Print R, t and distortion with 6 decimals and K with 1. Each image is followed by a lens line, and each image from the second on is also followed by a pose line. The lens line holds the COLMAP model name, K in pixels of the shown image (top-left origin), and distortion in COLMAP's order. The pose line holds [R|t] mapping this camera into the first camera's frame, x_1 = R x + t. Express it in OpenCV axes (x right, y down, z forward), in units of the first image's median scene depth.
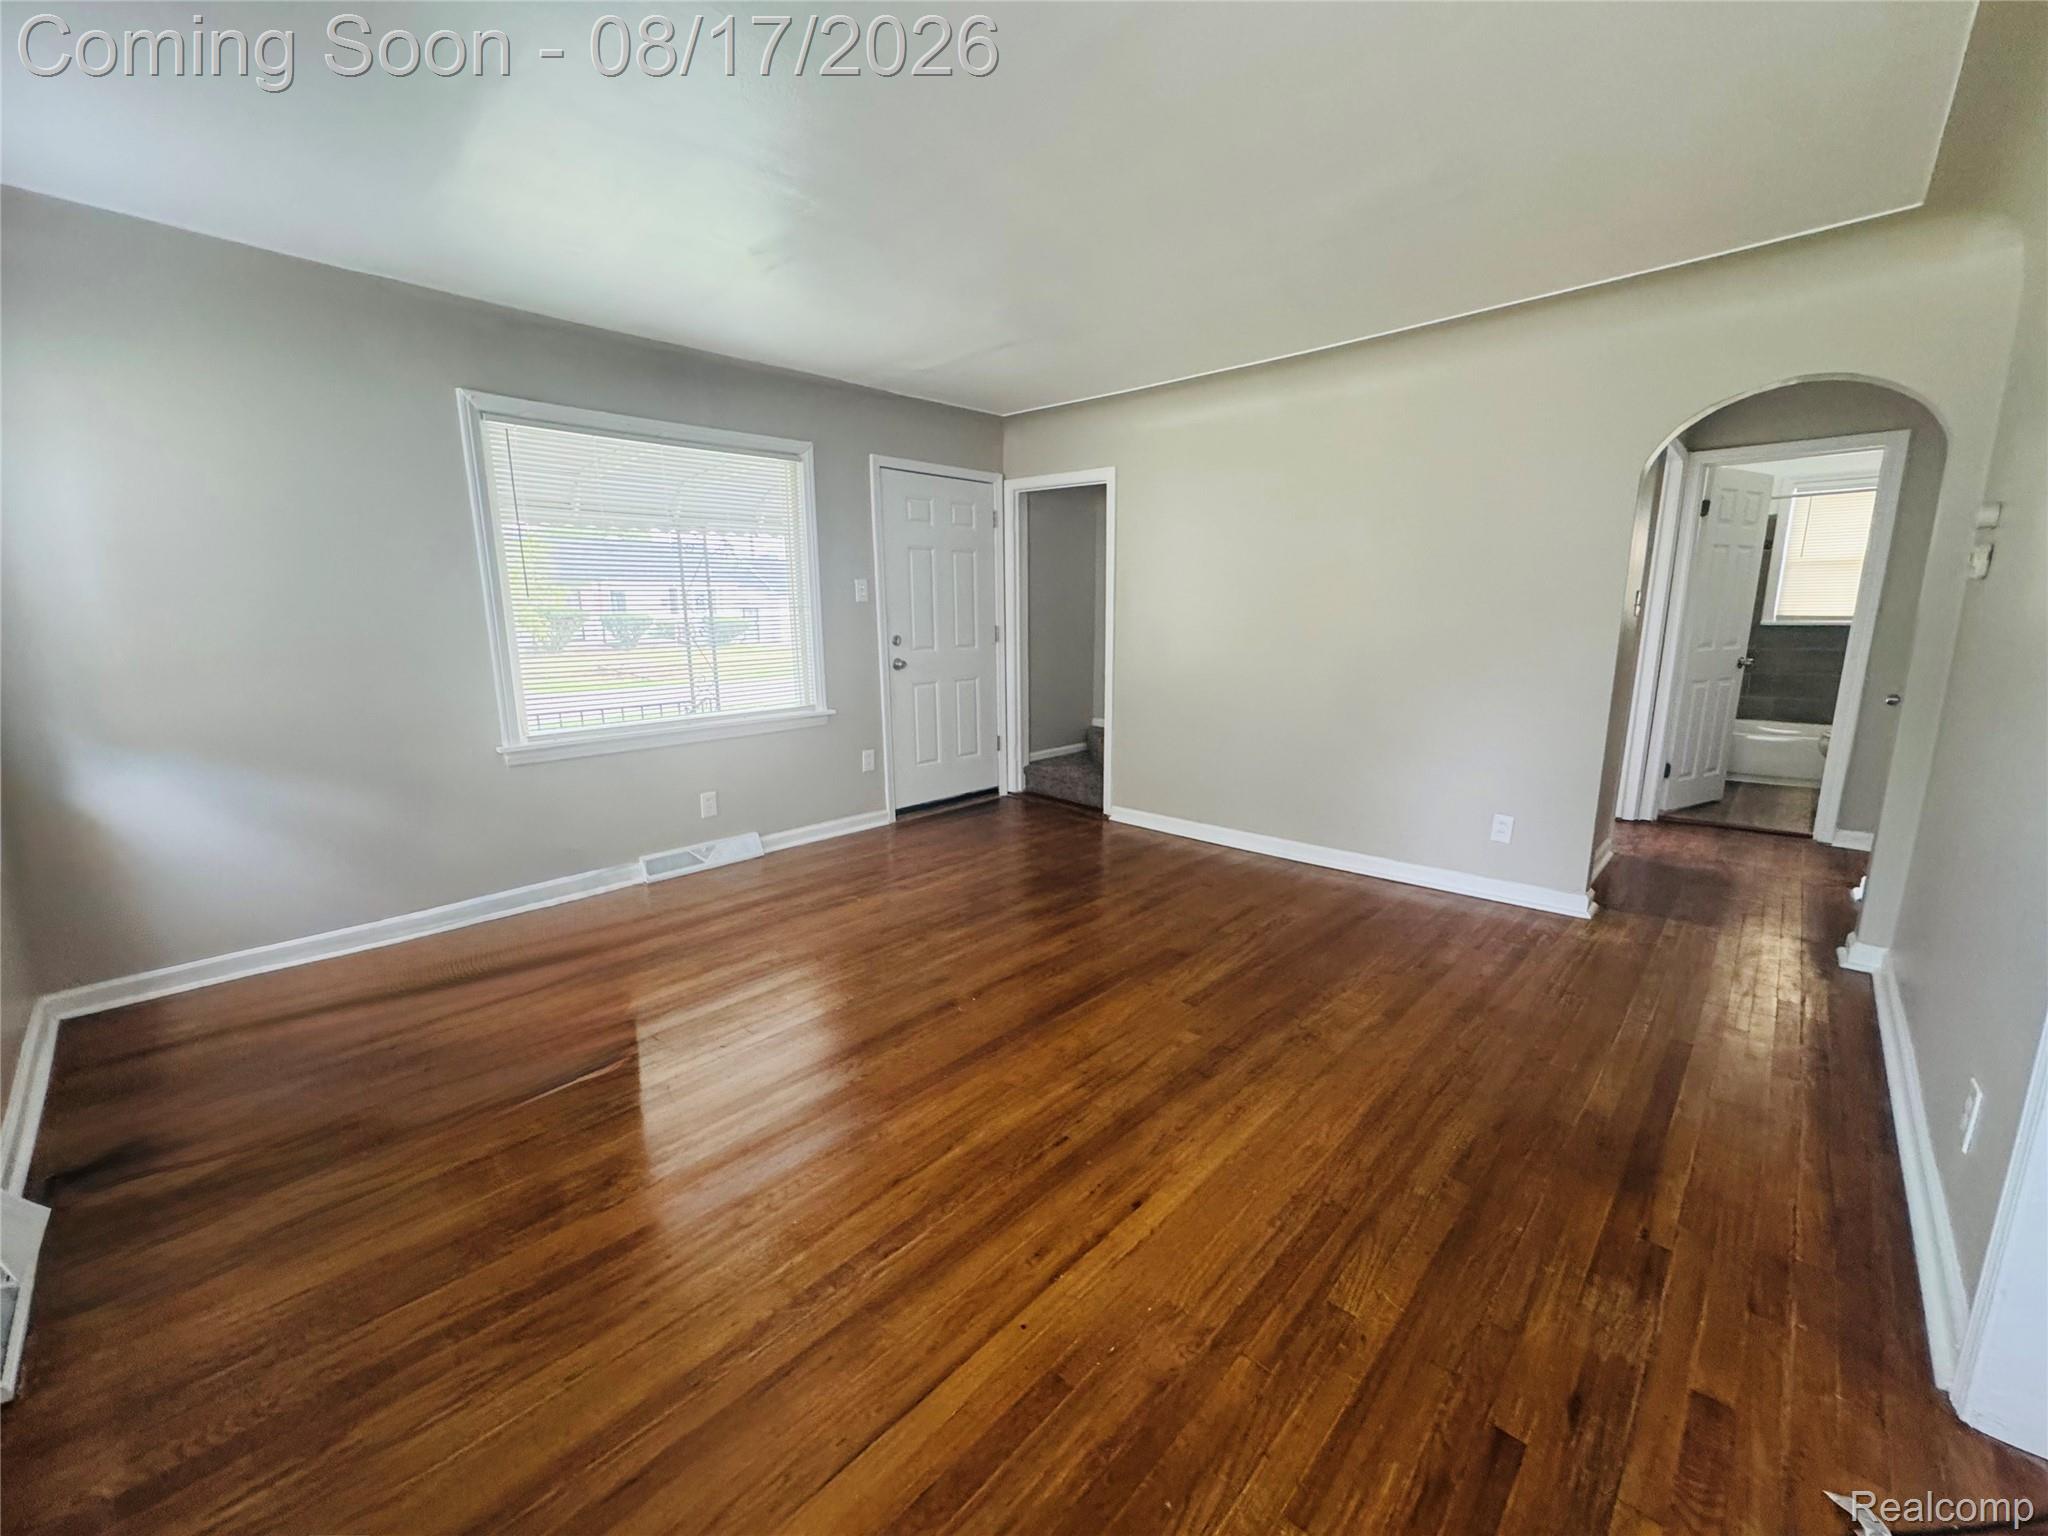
lens RADIAL K [[821.2, 0, 1023.9], [0, 821.2, 767.6], [0, 0, 1]] dist [-0.004271, 0.000386]
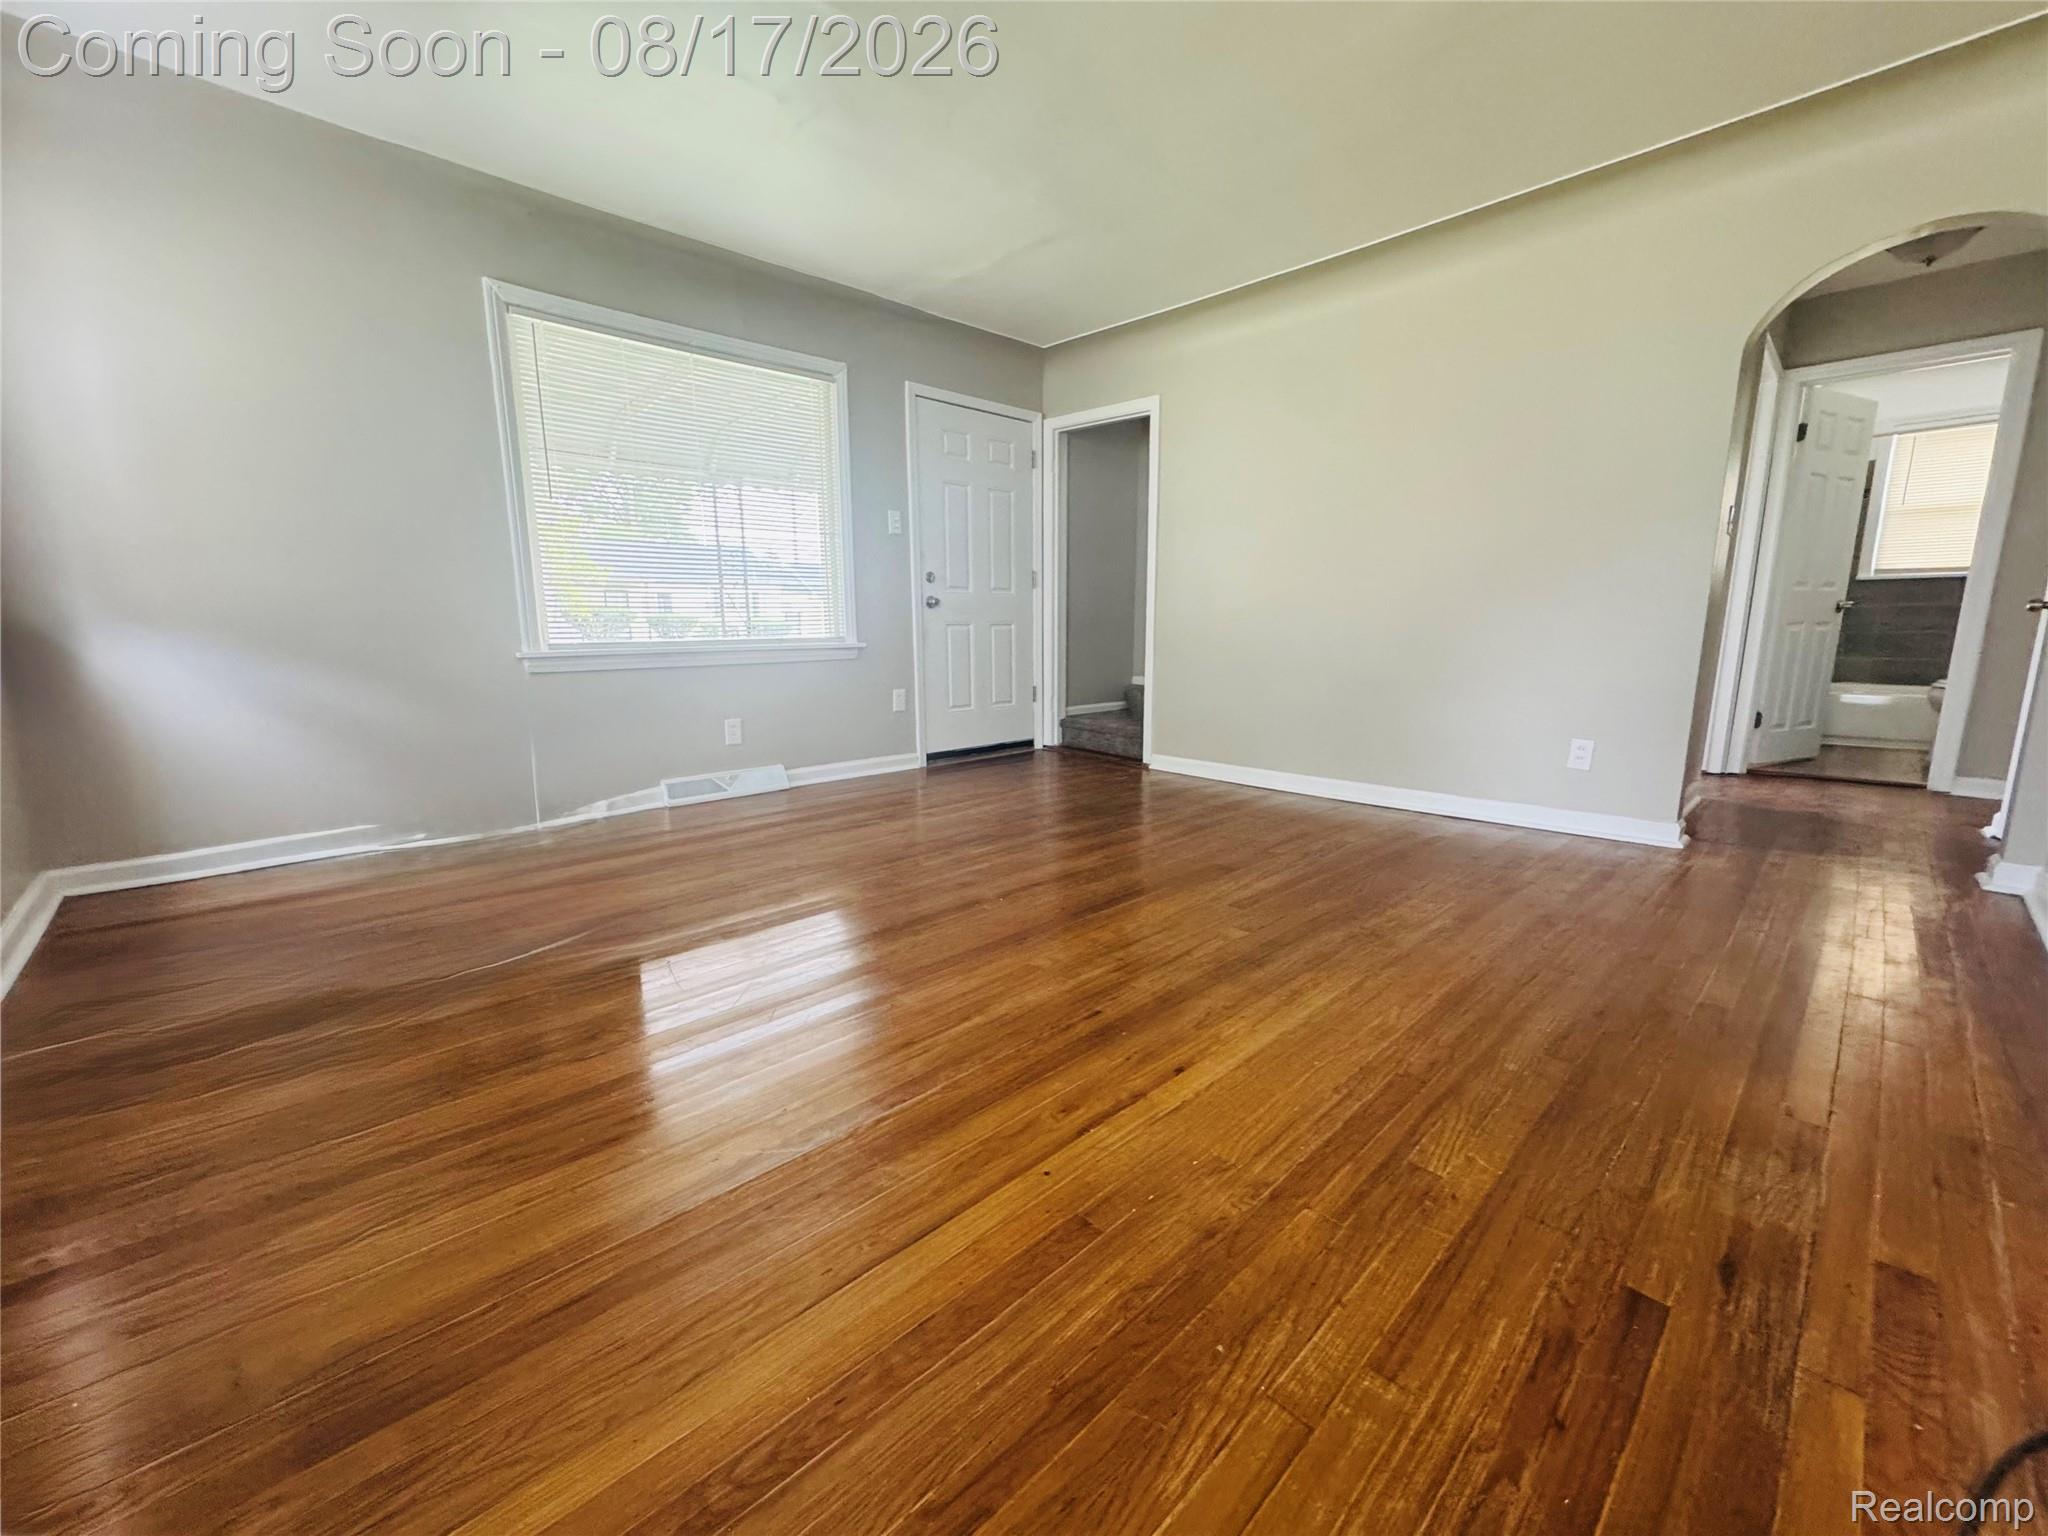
lens RADIAL K [[821.2, 0, 1024.6], [0, 821.2, 768.0], [0, 0, 1]] dist [-0.004271, 0.000386]
pose [[0.998862, 0.013622, -0.045714, 0.005322], [-0.014445, 0.999739, -0.017722, 0.137552], [0.045461, 0.018363, 0.998797, 0.068710]]
